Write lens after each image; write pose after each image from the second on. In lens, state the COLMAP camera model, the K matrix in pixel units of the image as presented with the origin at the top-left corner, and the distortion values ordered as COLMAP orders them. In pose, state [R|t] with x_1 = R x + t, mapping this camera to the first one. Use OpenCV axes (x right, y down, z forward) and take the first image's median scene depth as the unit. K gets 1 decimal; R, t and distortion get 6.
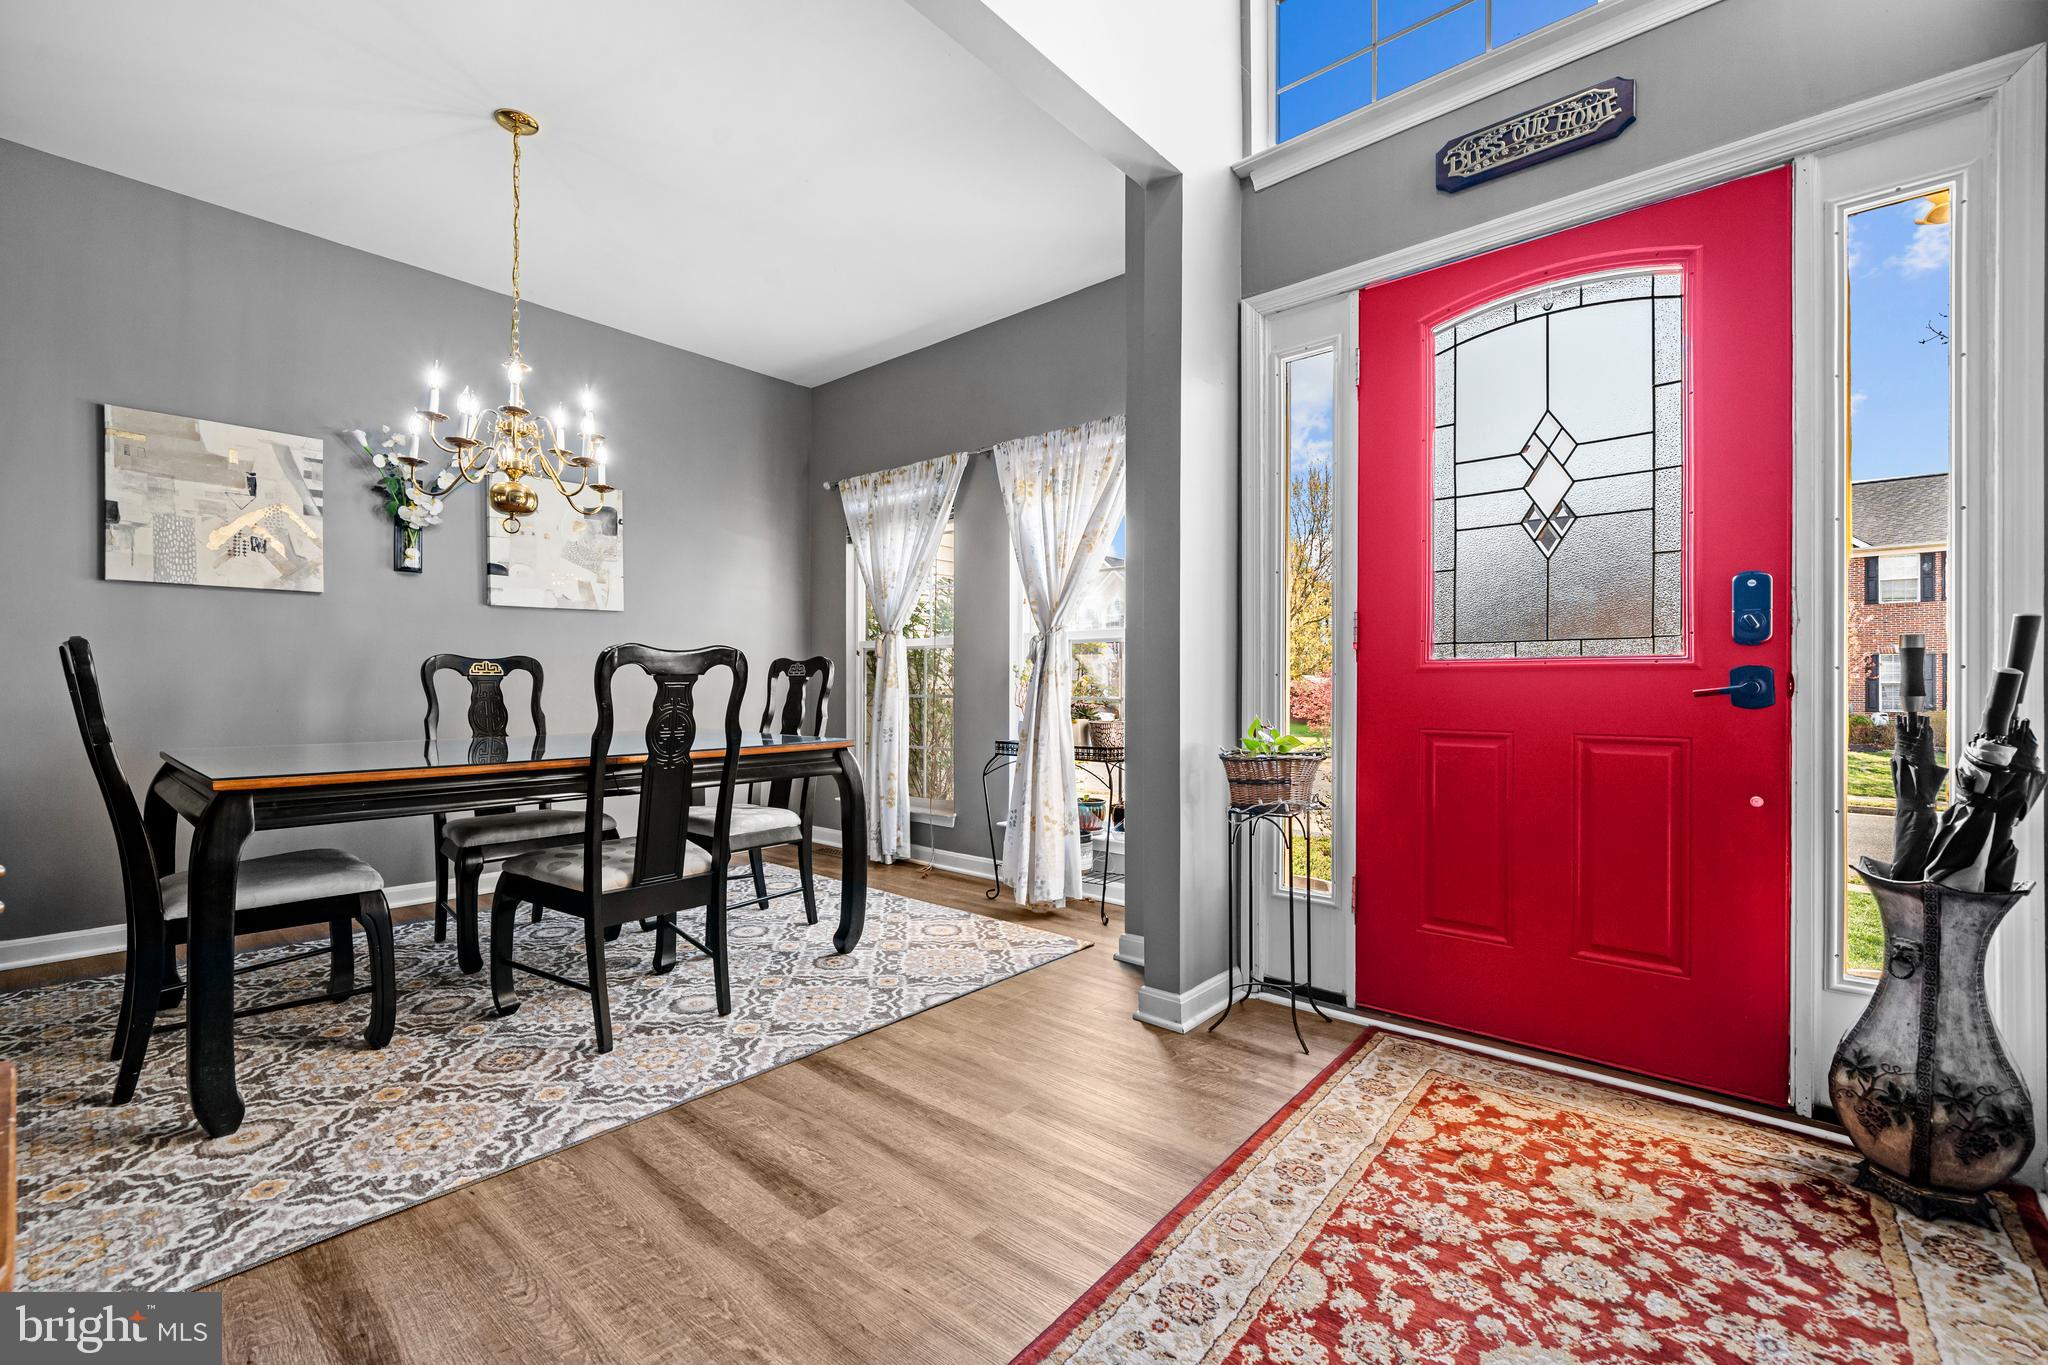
lens RADIAL K [[876.3, 0, 1022.7], [0, 876.3, 703.7], [0, 0, 1]] dist [0.000225, 0.000358]
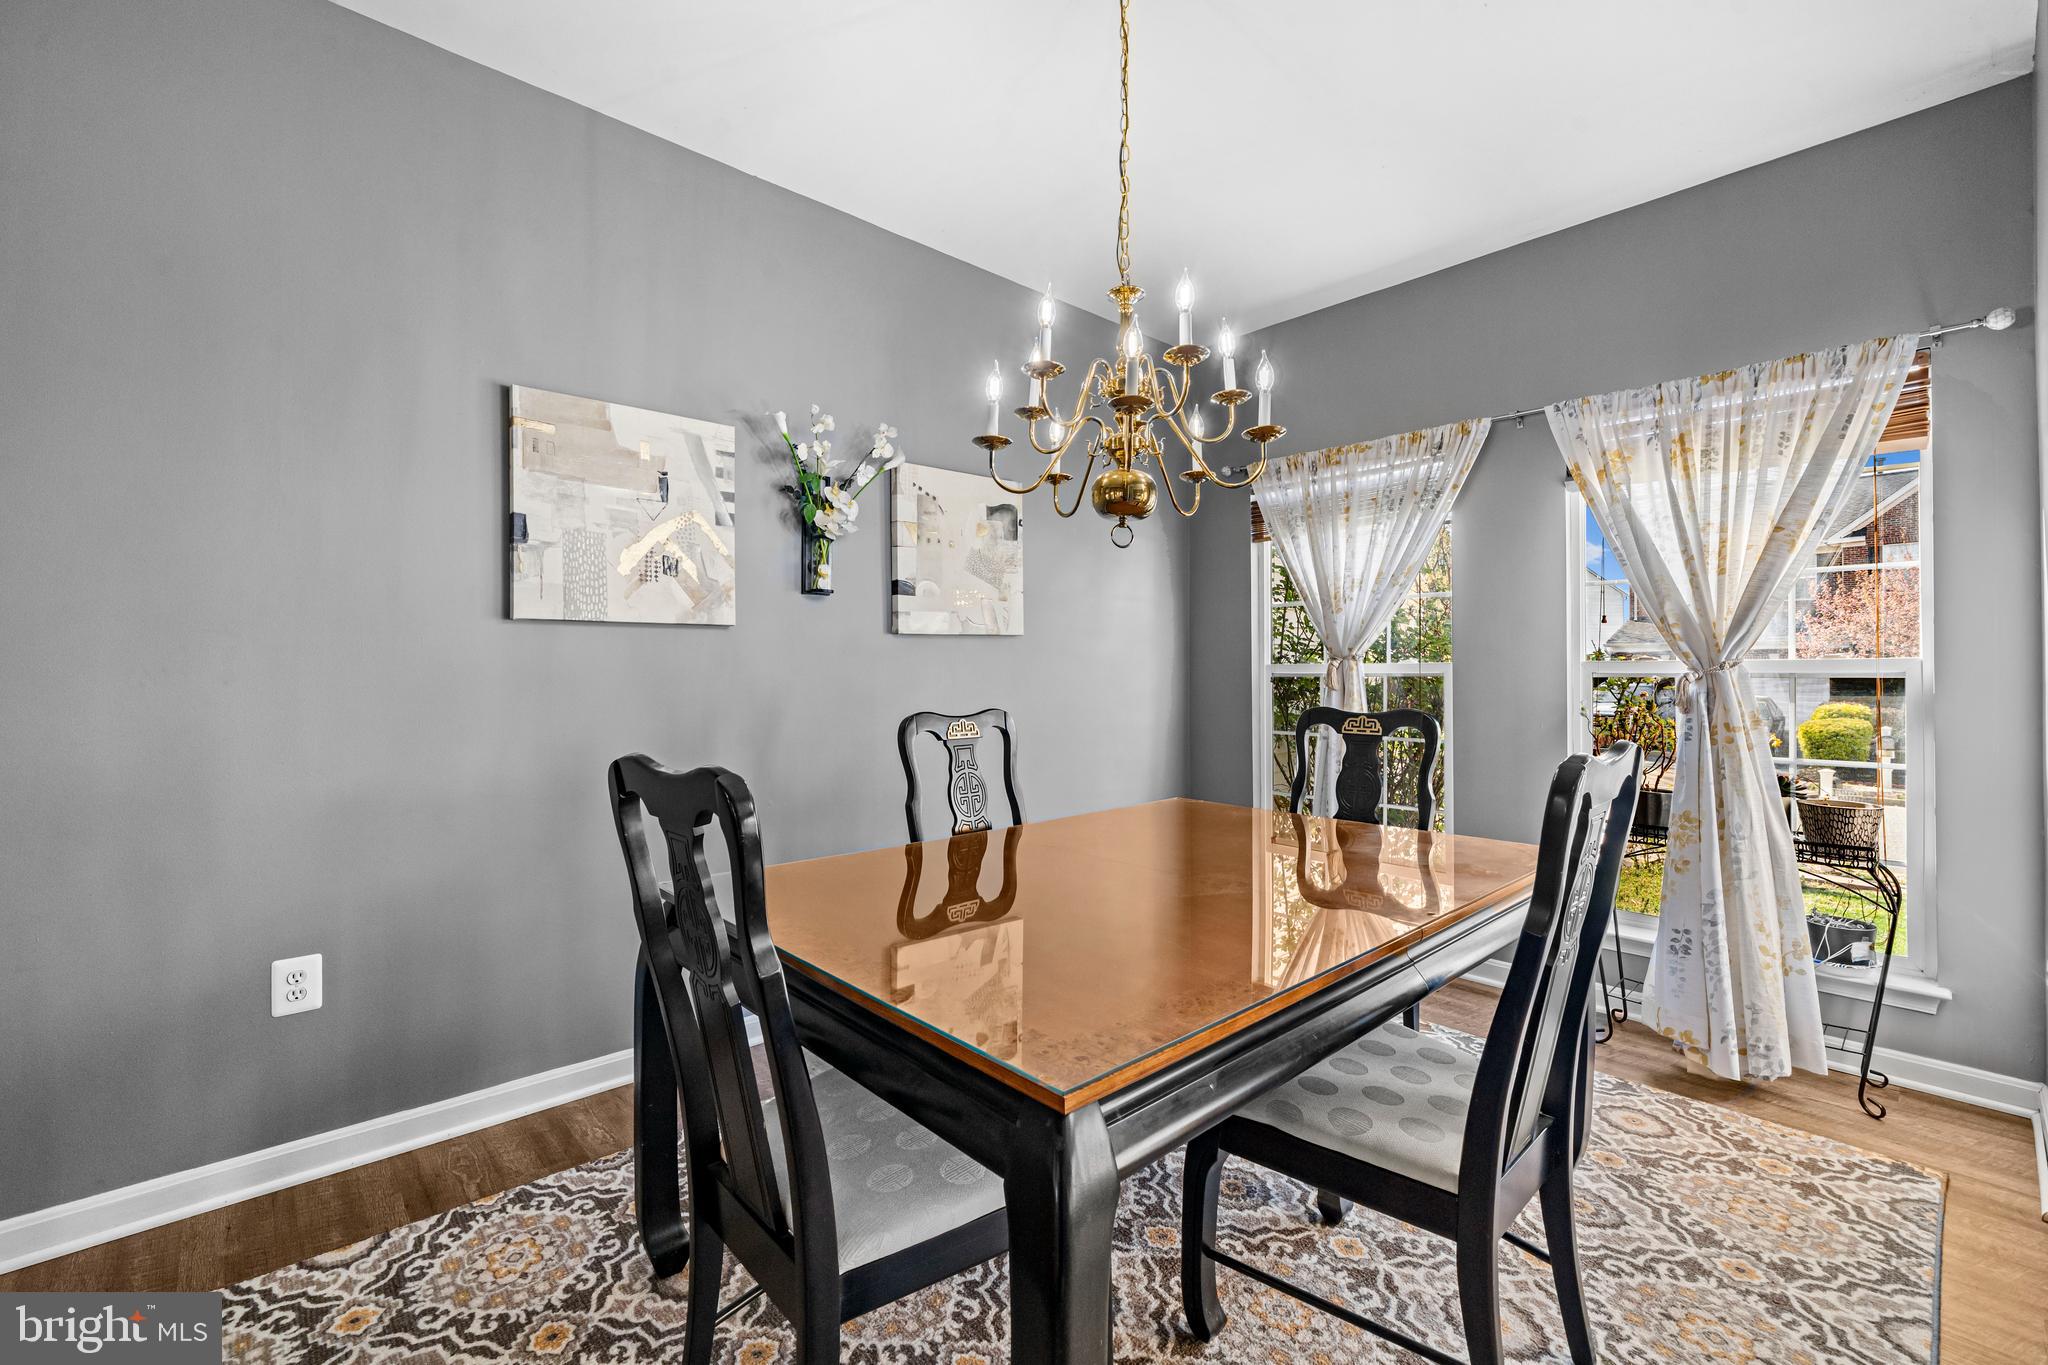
lens RADIAL K [[864.8, 0, 1015.7], [0, 864.8, 697.9], [0, 0, 1]] dist [-0.001233, 0.000143]
pose [[0.992965, -0.000352, -0.118404, -0.464306], [0.001420, 0.999959, 0.008938, -0.069837], [0.118396, -0.009043, 0.992925, 0.275492]]
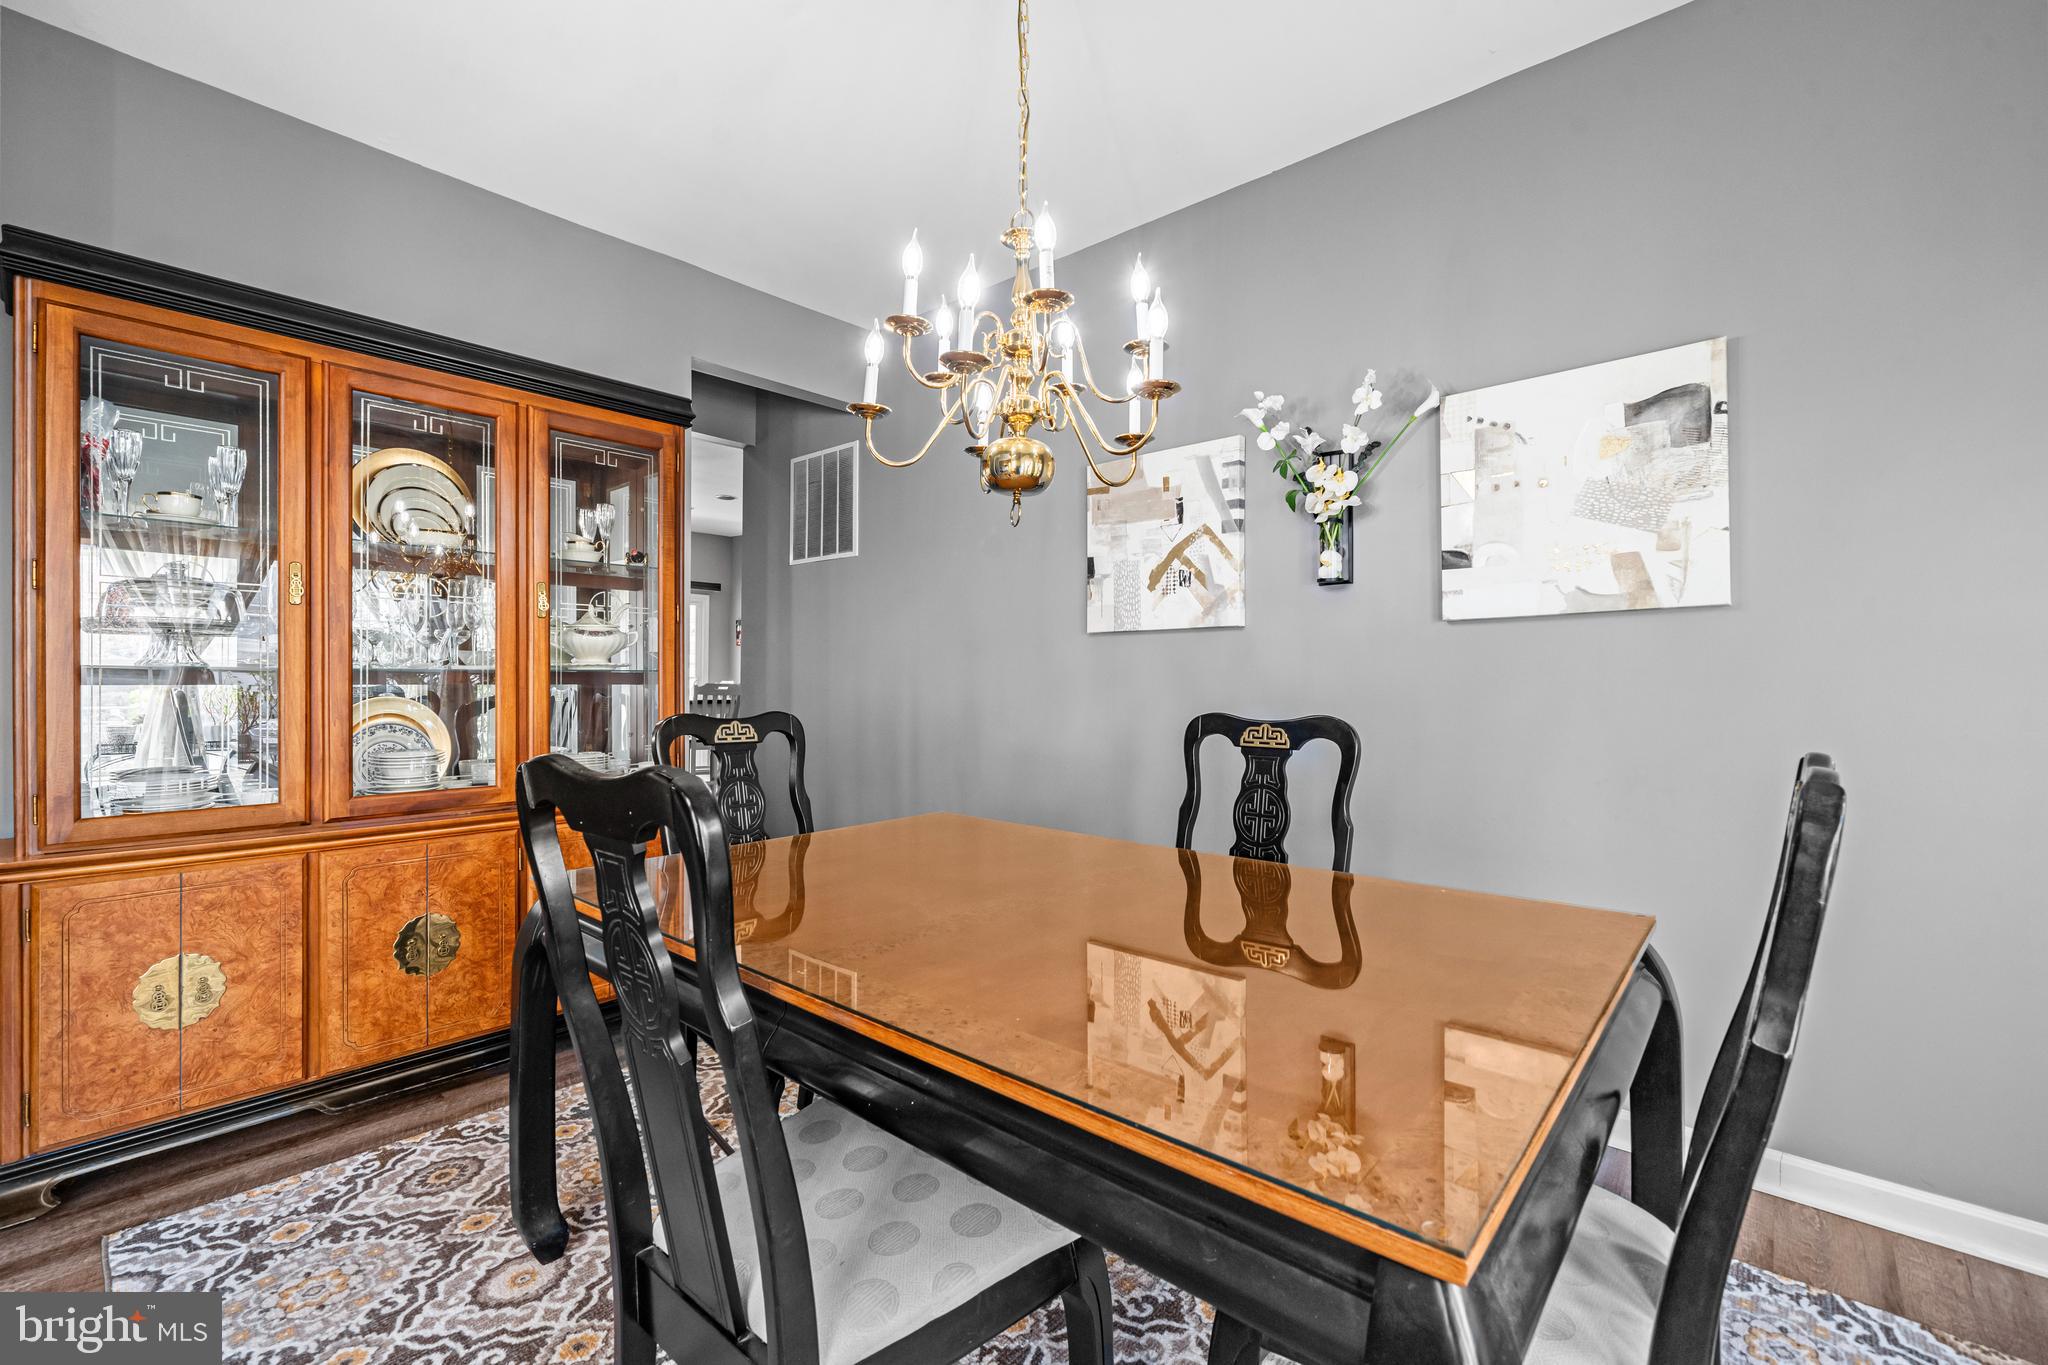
lens RADIAL K [[835.4, 0, 983.7], [0, 835.4, 695.8], [0, 0, 1]] dist [-0.018107, 0.000033]
pose [[-0.028740, 0.024692, -0.999282, -0.021889], [-0.019709, 0.999487, 0.025264, -0.076557], [0.999393, 0.020421, -0.028239, 0.790746]]
